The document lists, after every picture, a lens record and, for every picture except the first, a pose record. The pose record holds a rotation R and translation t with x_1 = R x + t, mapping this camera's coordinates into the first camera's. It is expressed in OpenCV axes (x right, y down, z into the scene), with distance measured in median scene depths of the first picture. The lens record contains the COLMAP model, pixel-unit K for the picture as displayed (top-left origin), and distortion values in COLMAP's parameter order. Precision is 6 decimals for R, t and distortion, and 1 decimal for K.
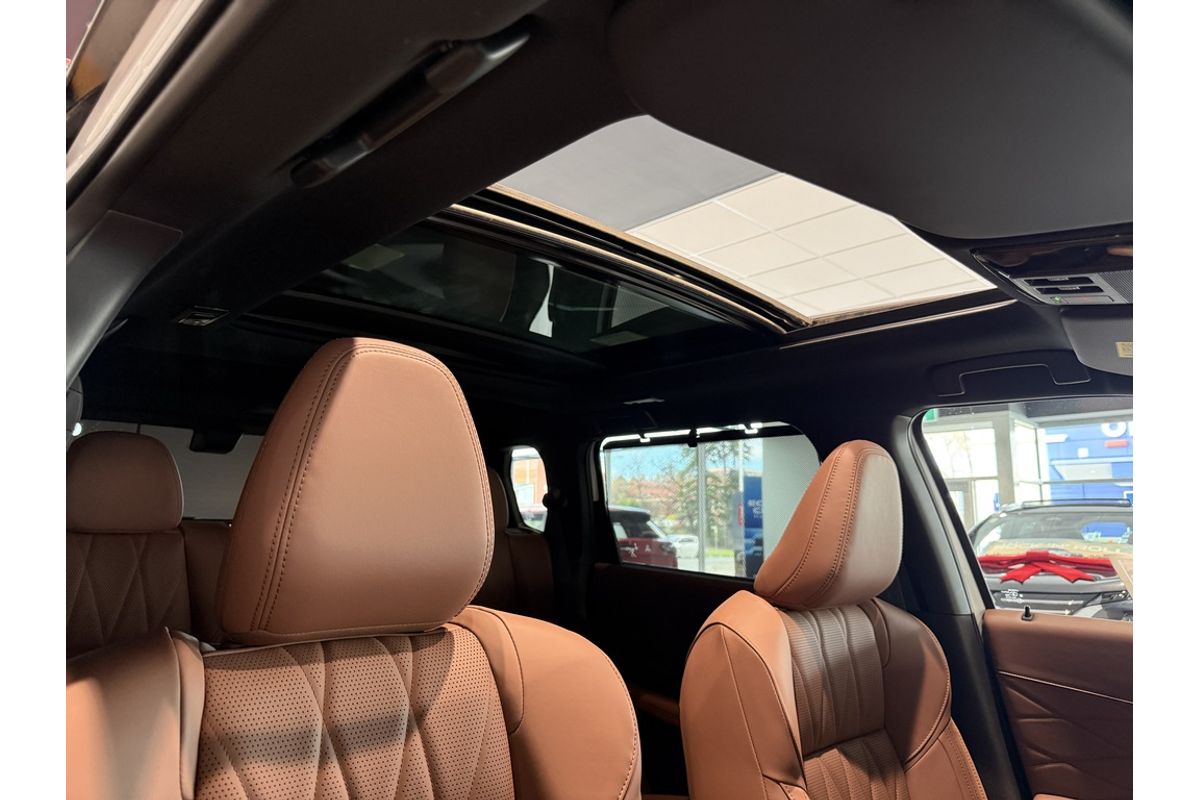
lens RADIAL K [[772.2, 0, 604.6], [0, 772.2, 407.5], [0, 0, 1]] dist [0.019638, -0.023342]
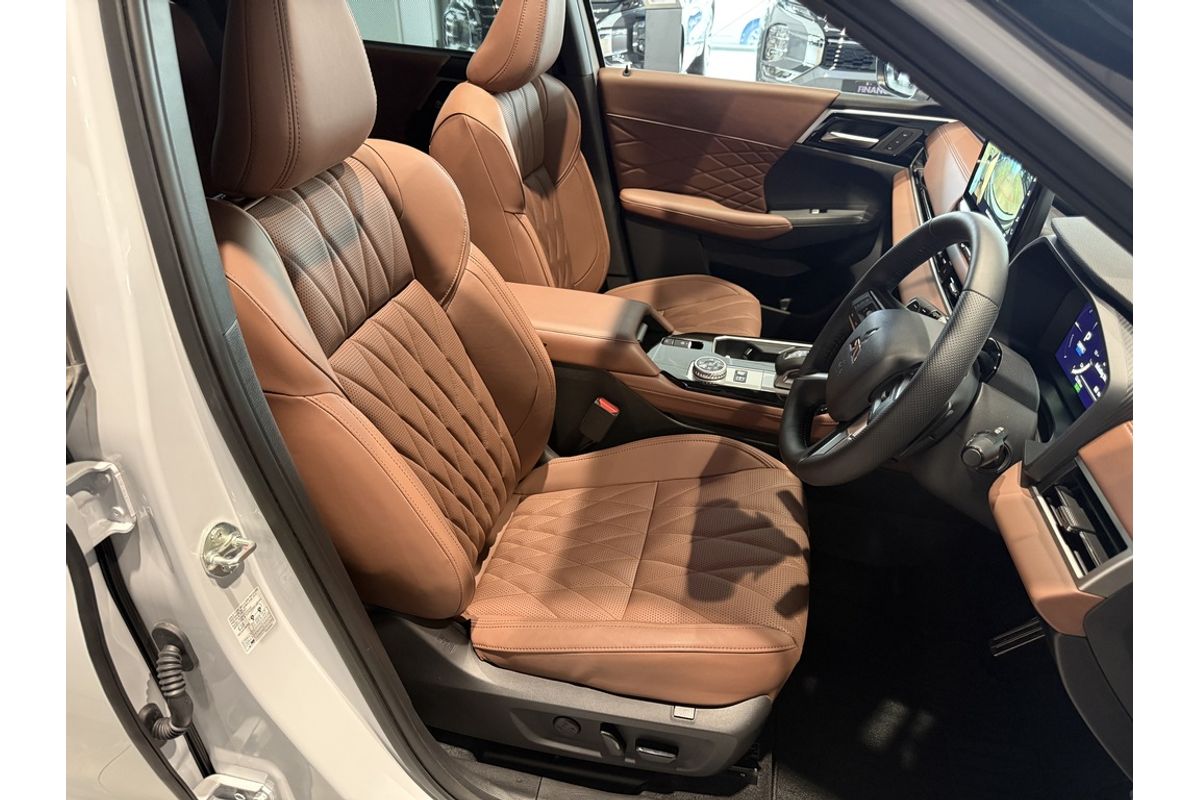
lens RADIAL K [[772.2, 0, 590.6], [0, 772.2, 405.3], [0, 0, 1]] dist [0.019638, -0.023342]
pose [[0.849968, -0.280413, 0.446008, -0.354129], [-0.092219, 0.754320, 0.649998, -0.210129], [-0.518701, -0.593608, 0.615288, -0.238004]]
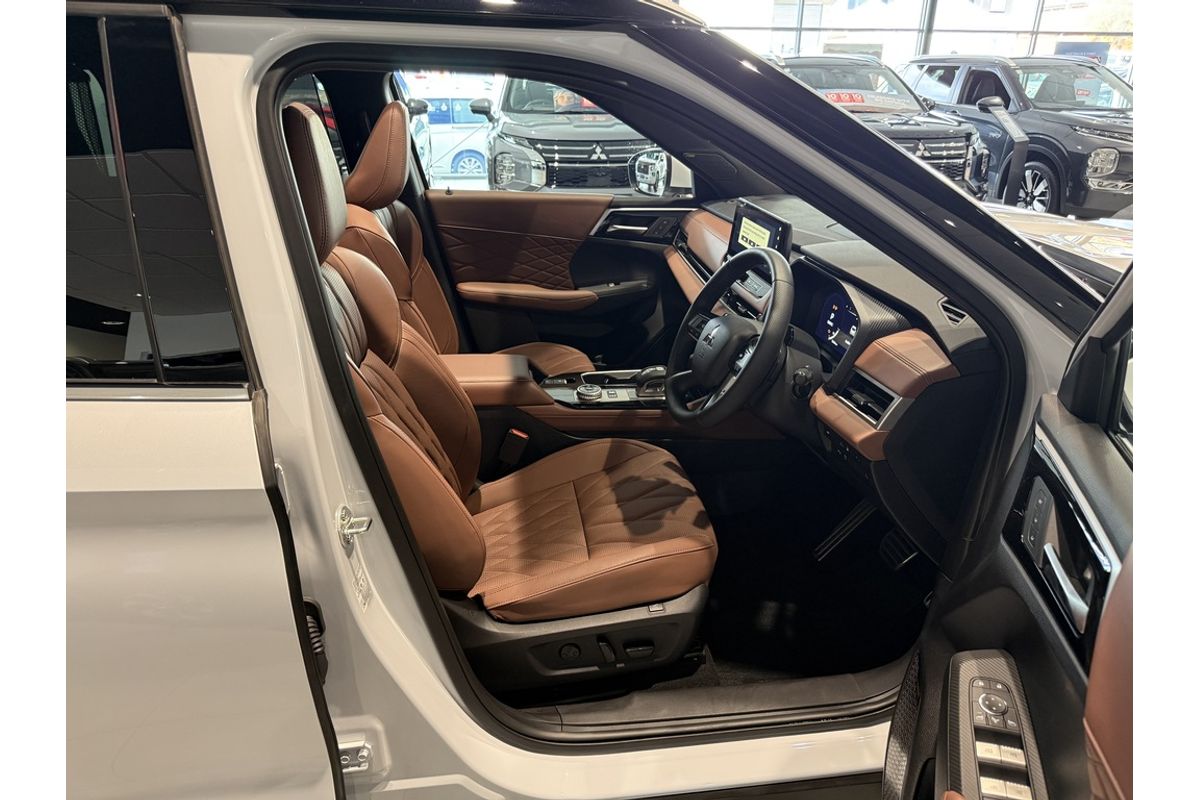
lens RADIAL K [[772.2, 0, 603.4], [0, 772.2, 393.2], [0, 0, 1]] dist [0.019638, -0.023342]
pose [[0.594529, -0.316560, 0.739138, -0.764757], [-0.137702, 0.865576, 0.481473, -0.256628], [-0.792196, -0.388030, 0.471019, -0.327265]]
